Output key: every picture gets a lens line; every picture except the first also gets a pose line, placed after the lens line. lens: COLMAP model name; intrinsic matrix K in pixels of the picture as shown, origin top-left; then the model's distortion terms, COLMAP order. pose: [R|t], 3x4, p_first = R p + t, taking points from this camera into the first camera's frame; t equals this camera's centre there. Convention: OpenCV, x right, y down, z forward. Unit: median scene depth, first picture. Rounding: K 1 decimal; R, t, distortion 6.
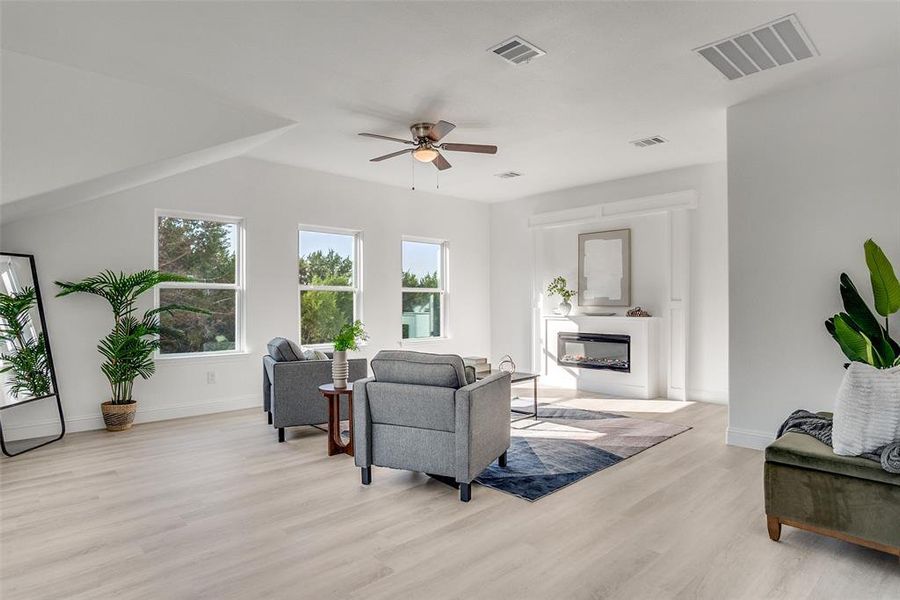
lens RADIAL K [[492.7, 0, 449.2], [0, 492.7, 308.8], [0, 0, 1]] dist [-0.035637, 0.009527]
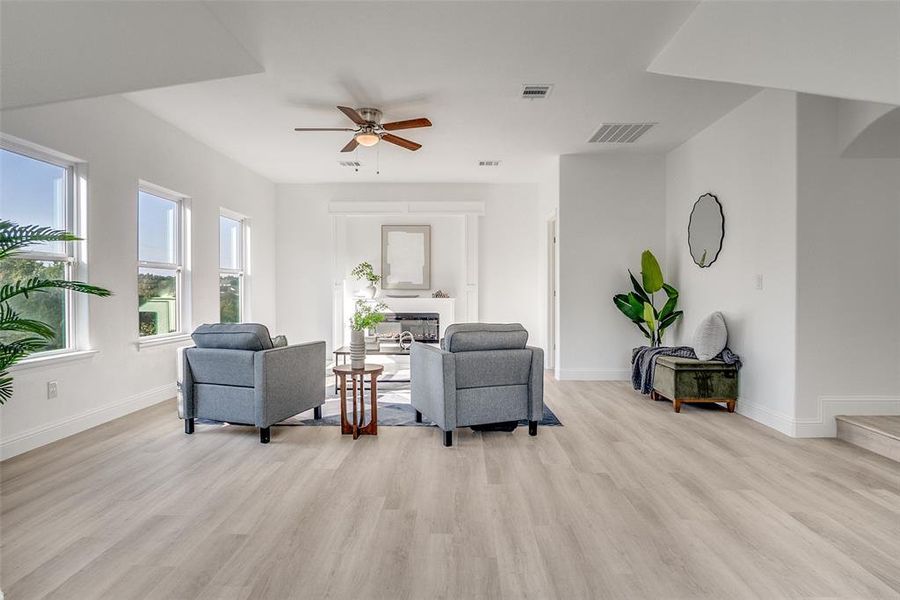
lens RADIAL K [[492.7, 0, 437.0], [0, 492.7, 304.6], [0, 0, 1]] dist [-0.035637, 0.009527]
pose [[0.711966, -0.016861, 0.702011, -0.471561], [0.005102, 0.999810, 0.018840, 0.009400], [-0.702195, -0.009831, 0.711917, 0.115895]]
